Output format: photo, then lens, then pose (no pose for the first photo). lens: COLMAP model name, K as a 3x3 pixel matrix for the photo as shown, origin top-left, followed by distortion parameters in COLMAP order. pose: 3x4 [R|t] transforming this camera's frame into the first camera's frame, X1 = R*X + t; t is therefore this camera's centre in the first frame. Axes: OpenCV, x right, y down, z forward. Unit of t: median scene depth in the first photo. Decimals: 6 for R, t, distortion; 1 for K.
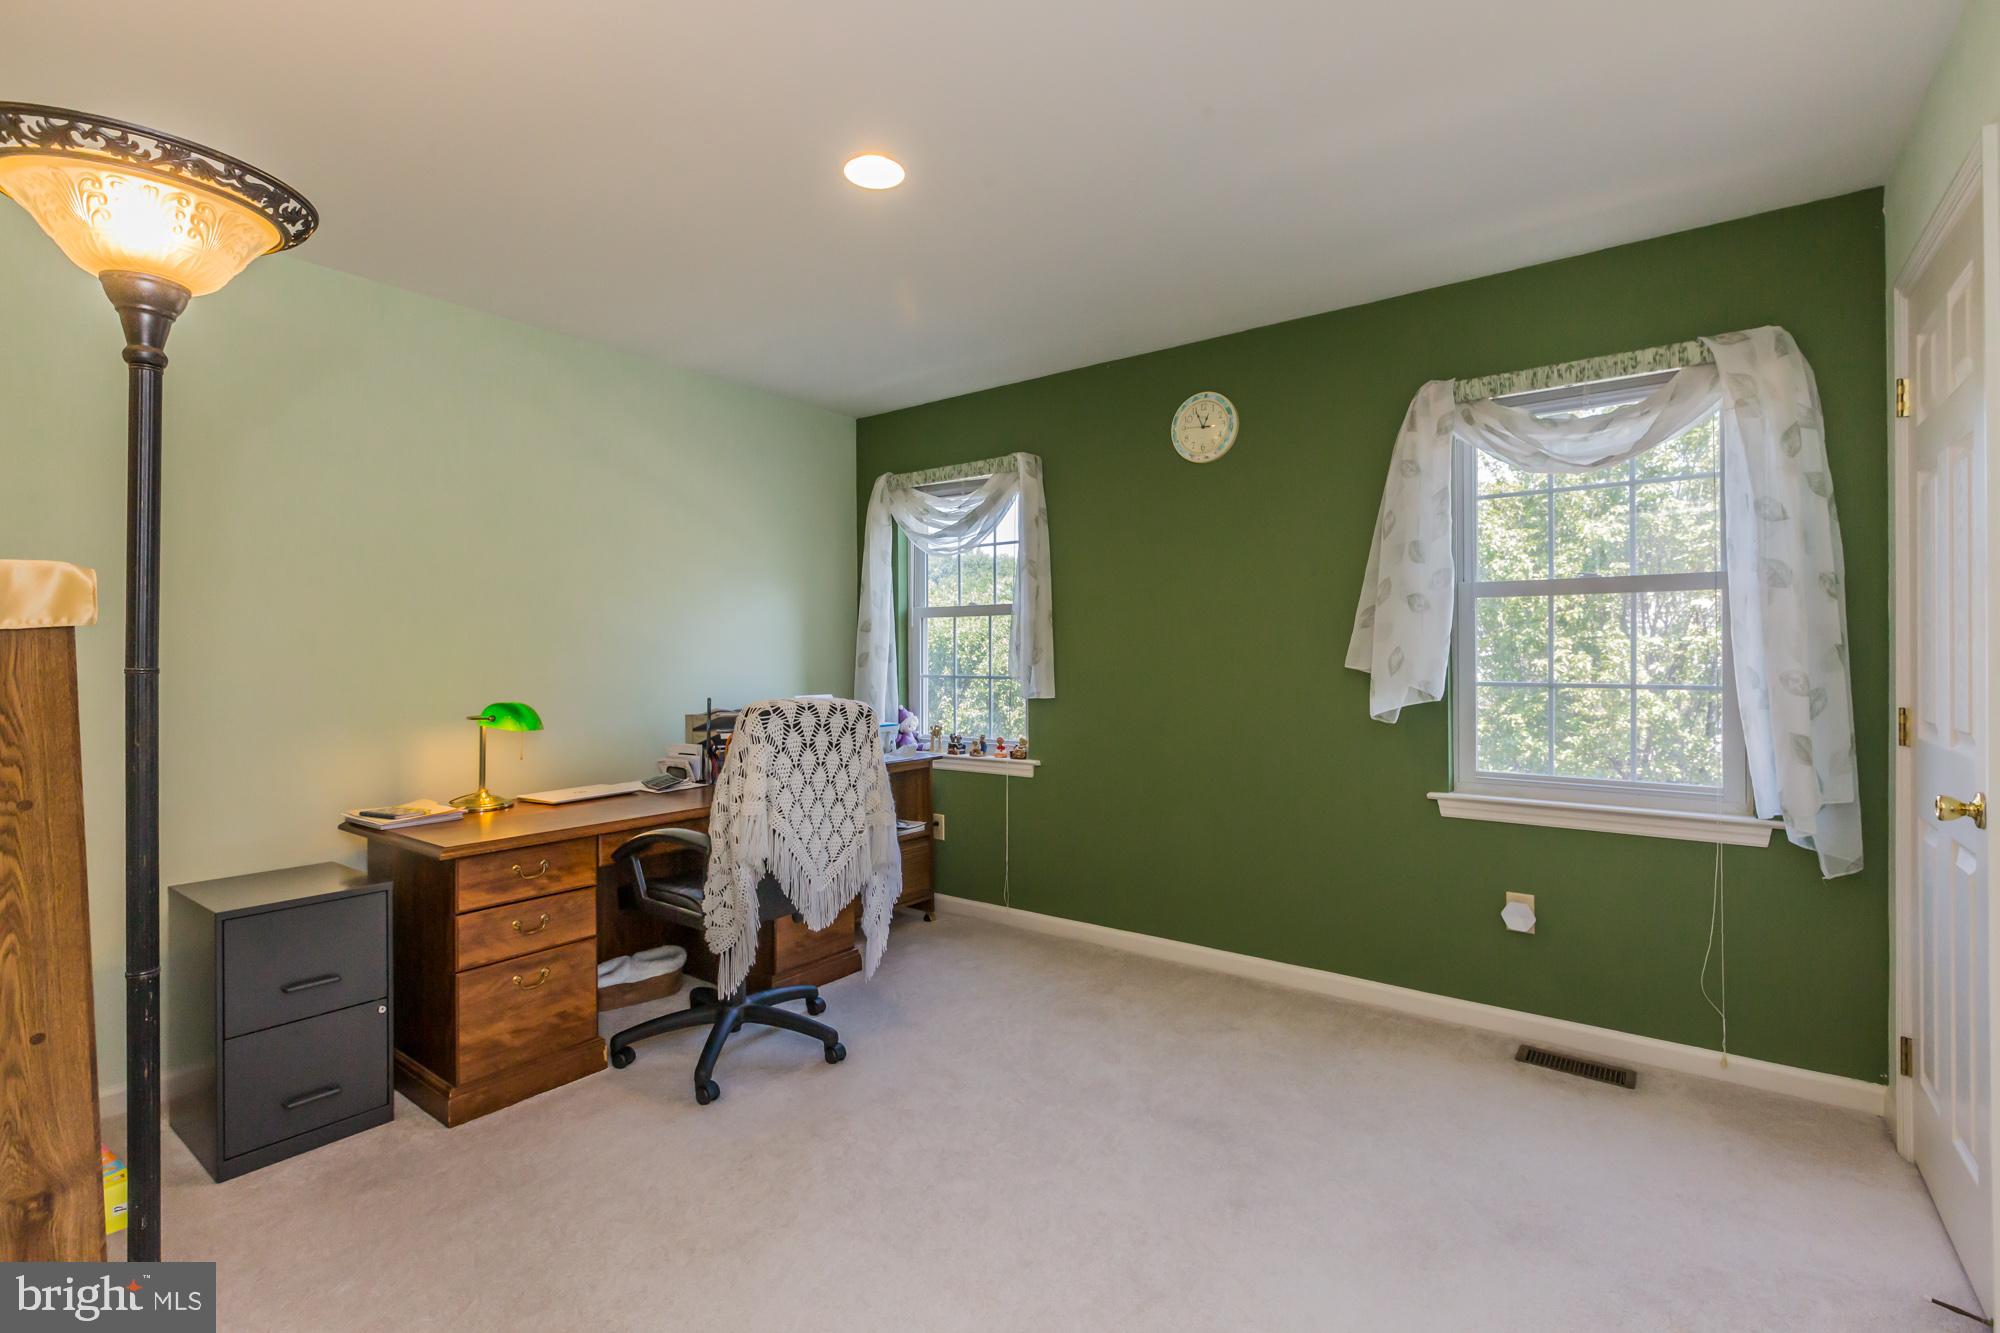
lens RADIAL K [[904.3, 0, 1003.0], [0, 904.3, 655.9], [0, 0, 1]] dist [-0.001160, -0.000547]
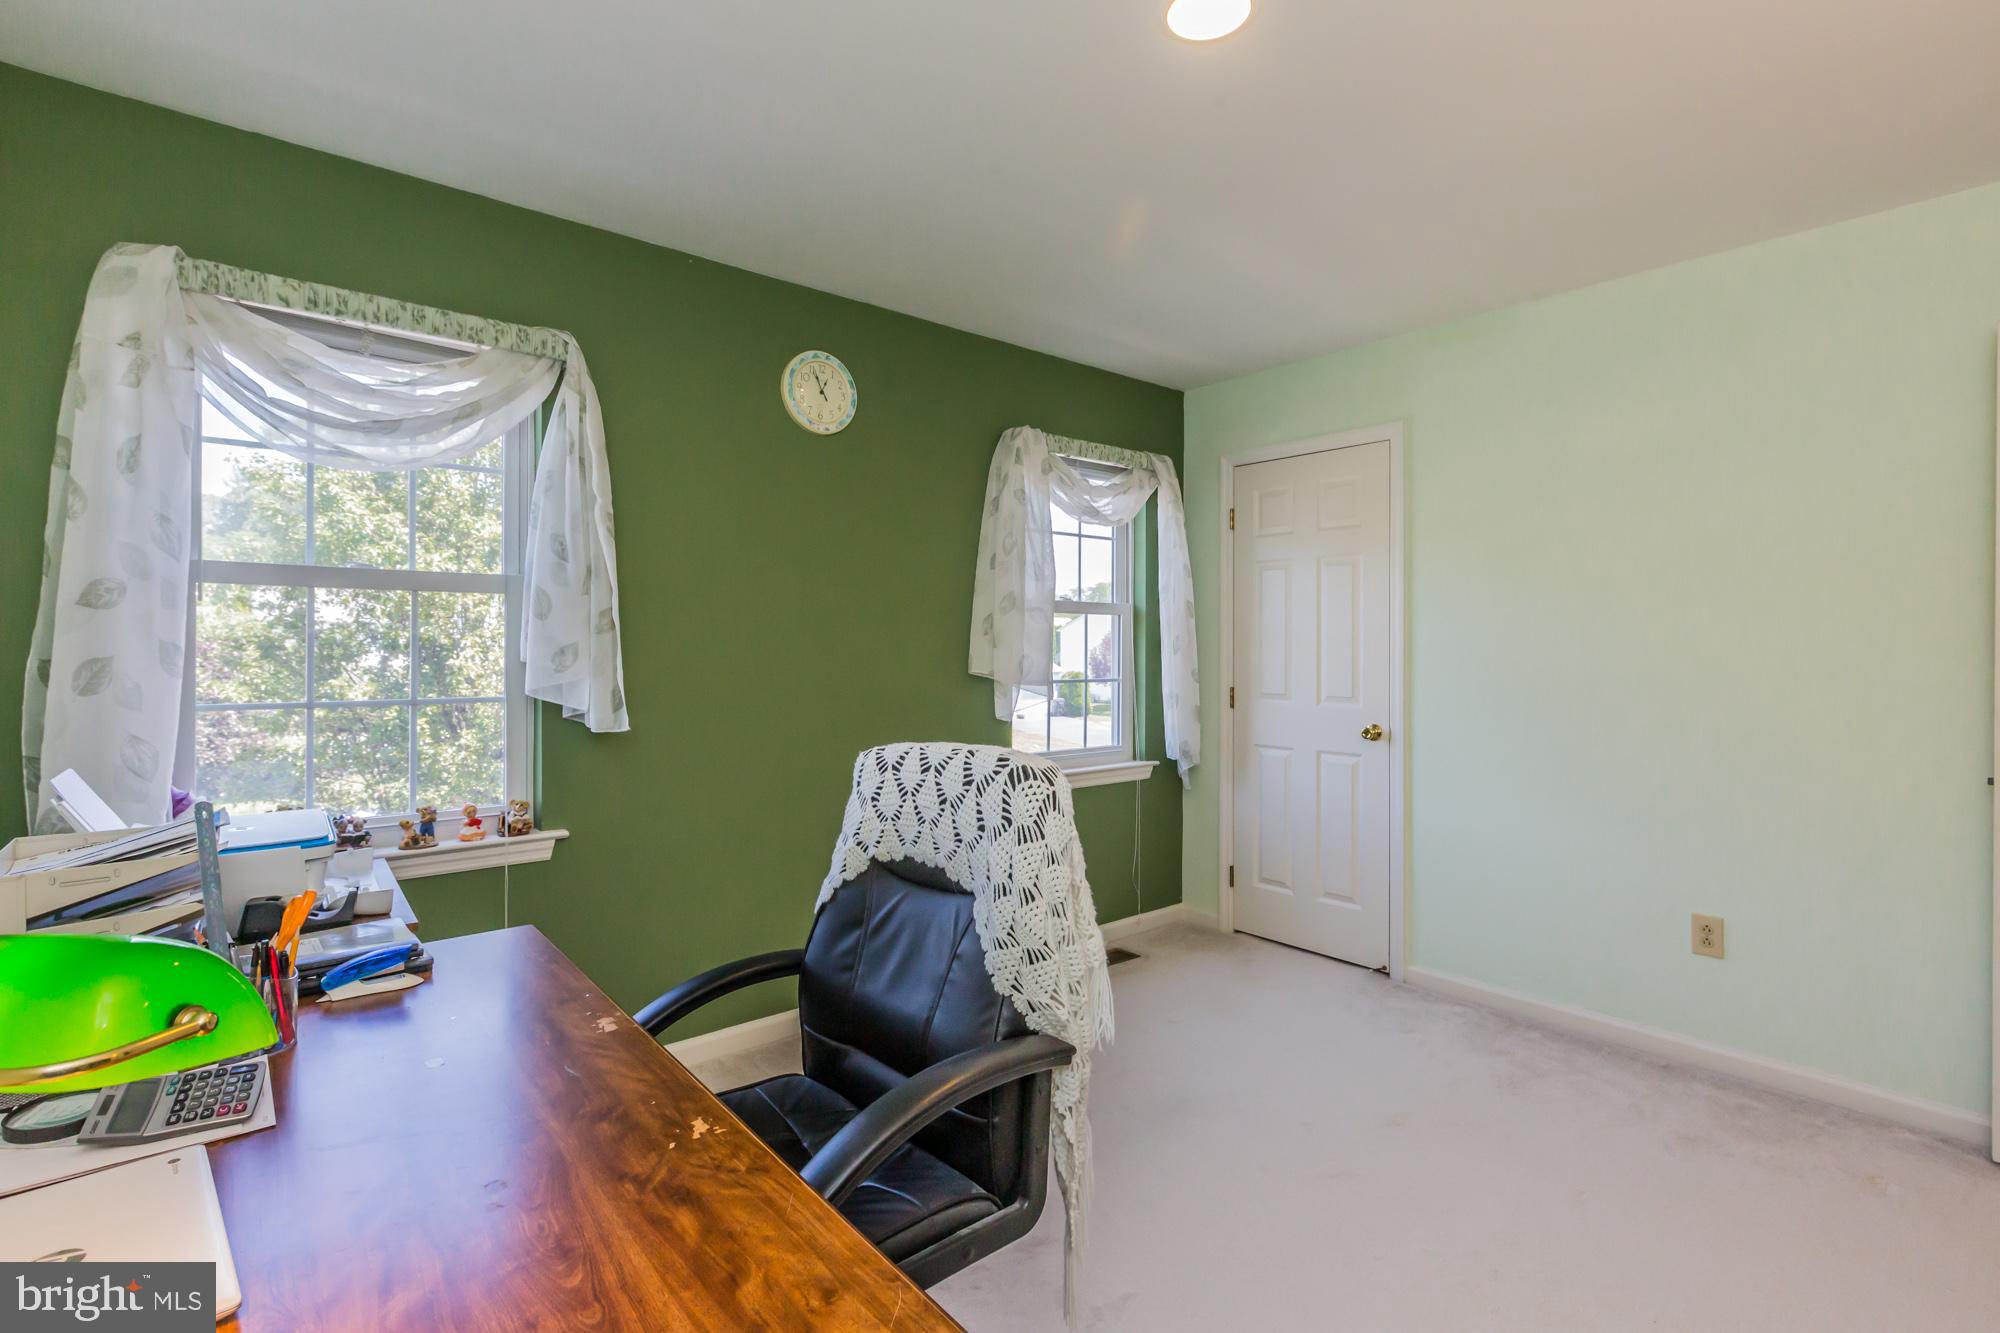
lens RADIAL K [[922.8, 0, 1000.0], [0, 922.8, 666.5], [0, 0, 1]] dist [0.000390, -0.000003]
pose [[0.236587, -0.015676, 0.971484, -0.507095], [-0.003311, 0.999851, 0.016940, -0.009761], [-0.971605, -0.007225, 0.236500, 0.548607]]
